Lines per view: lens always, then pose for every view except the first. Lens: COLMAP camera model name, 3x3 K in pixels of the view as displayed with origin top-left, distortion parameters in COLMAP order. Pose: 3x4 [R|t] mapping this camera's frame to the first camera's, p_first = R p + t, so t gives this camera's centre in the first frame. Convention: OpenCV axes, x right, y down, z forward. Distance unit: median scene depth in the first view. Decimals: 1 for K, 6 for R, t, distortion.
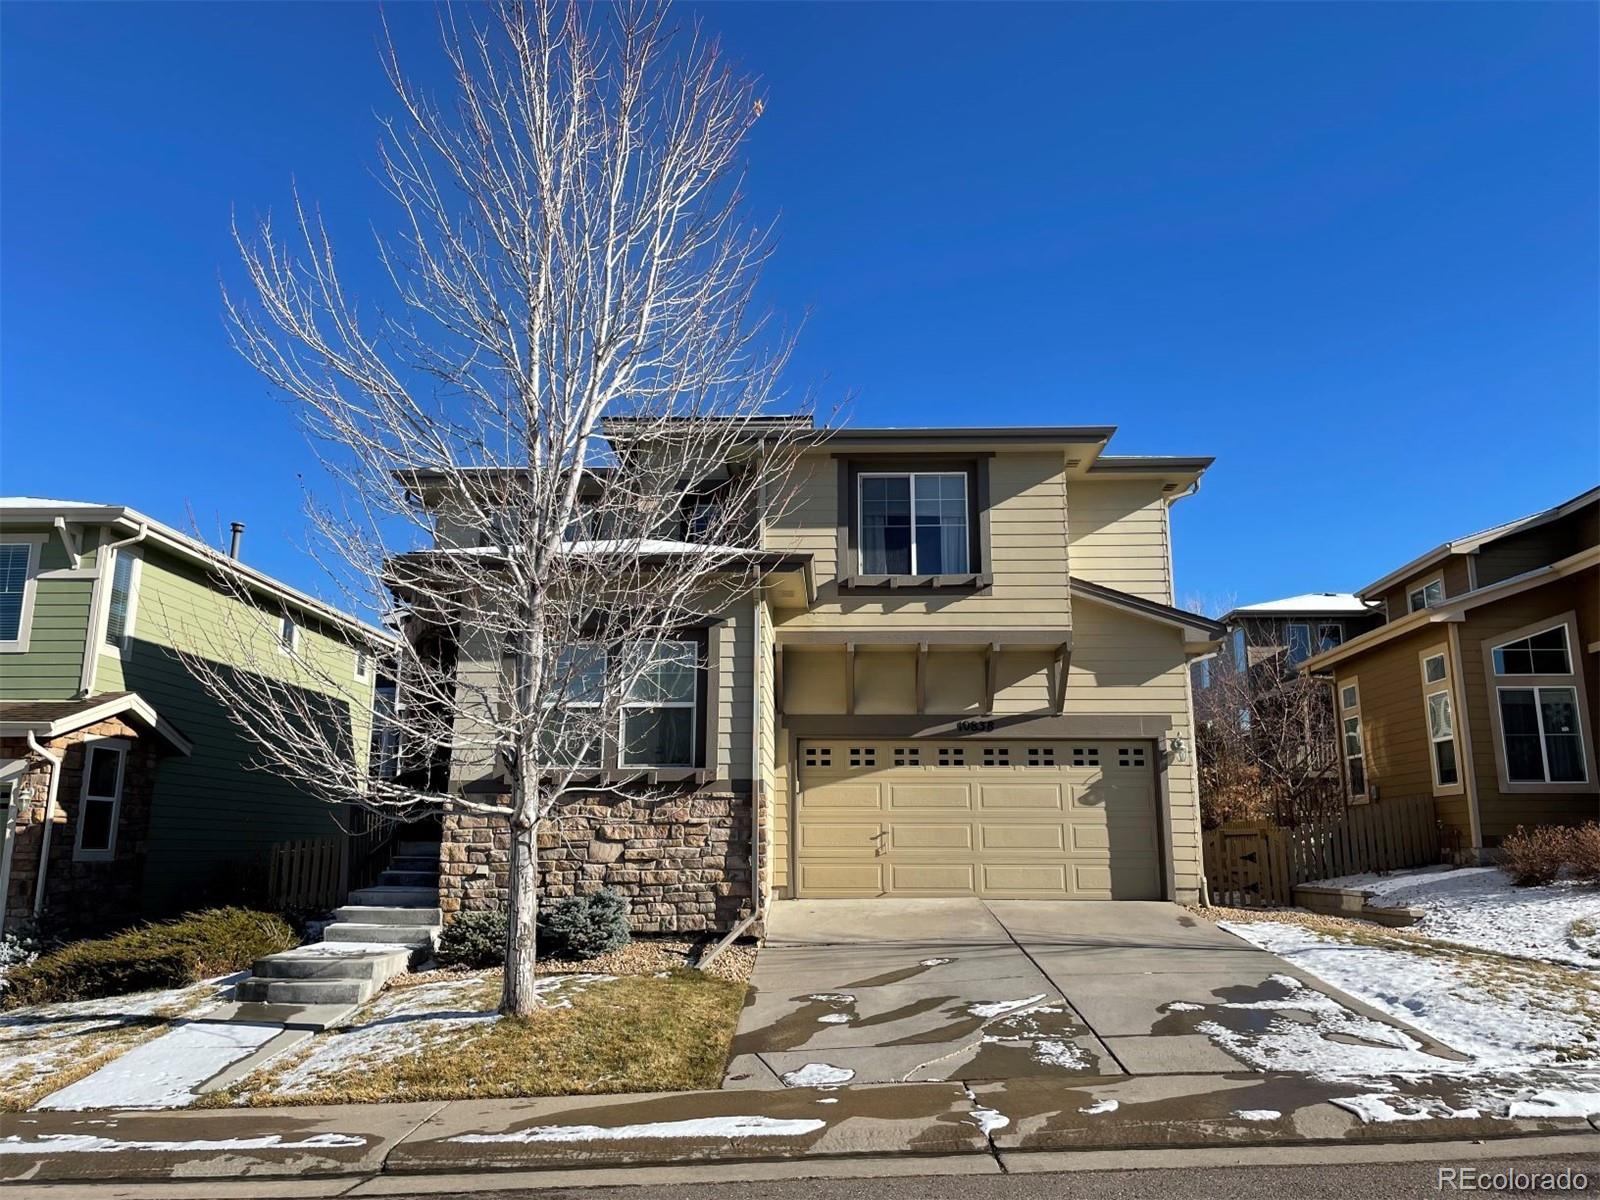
lens RADIAL K [[1156.8, 0, 800.0], [0, 1156.8, 600.0], [0, 0, 1]] dist [0.066947, -0.002252]
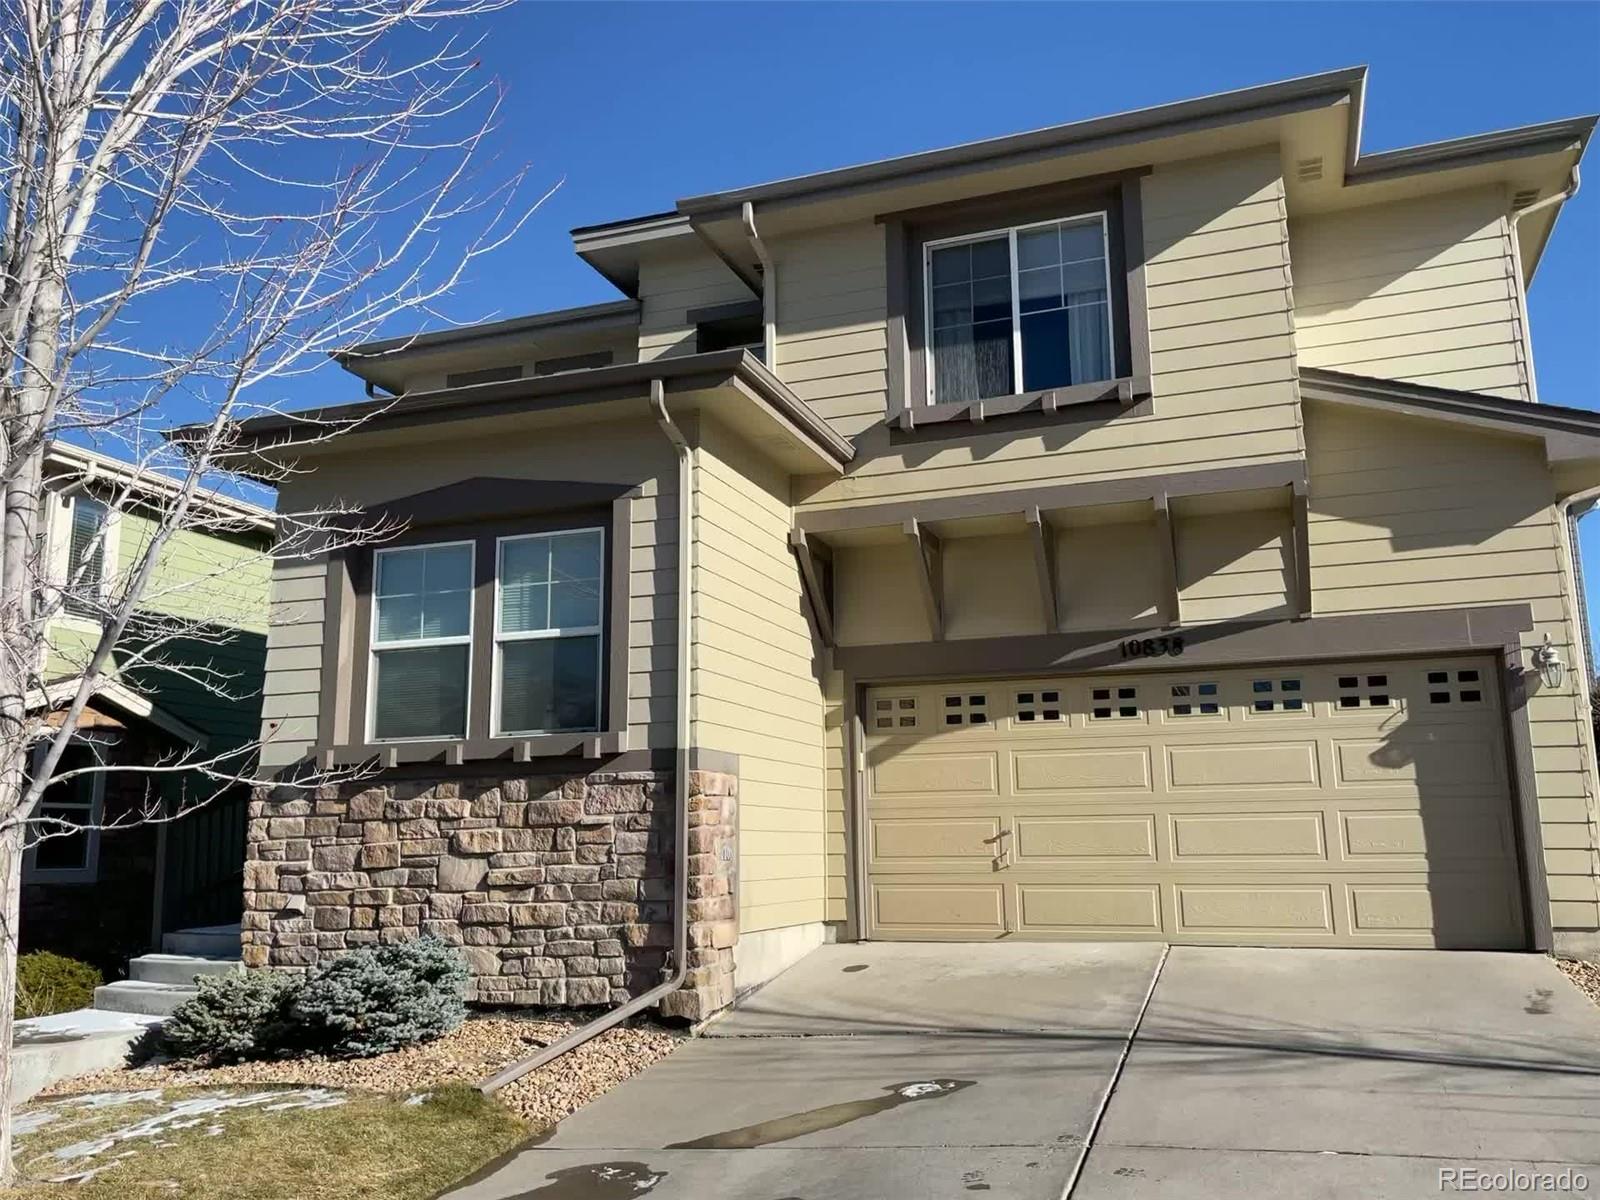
lens RADIAL K [[1300.6, 0, 800.0], [0, 1300.6, 600.0], [0, 0, 1]] dist [0.047962, -0.009883]
pose [[0.951418, -0.071404, -0.299509, 0.185426], [0.077730, 0.996932, 0.009245, 0.067164], [0.297930, -0.032076, 0.954049, 0.334331]]
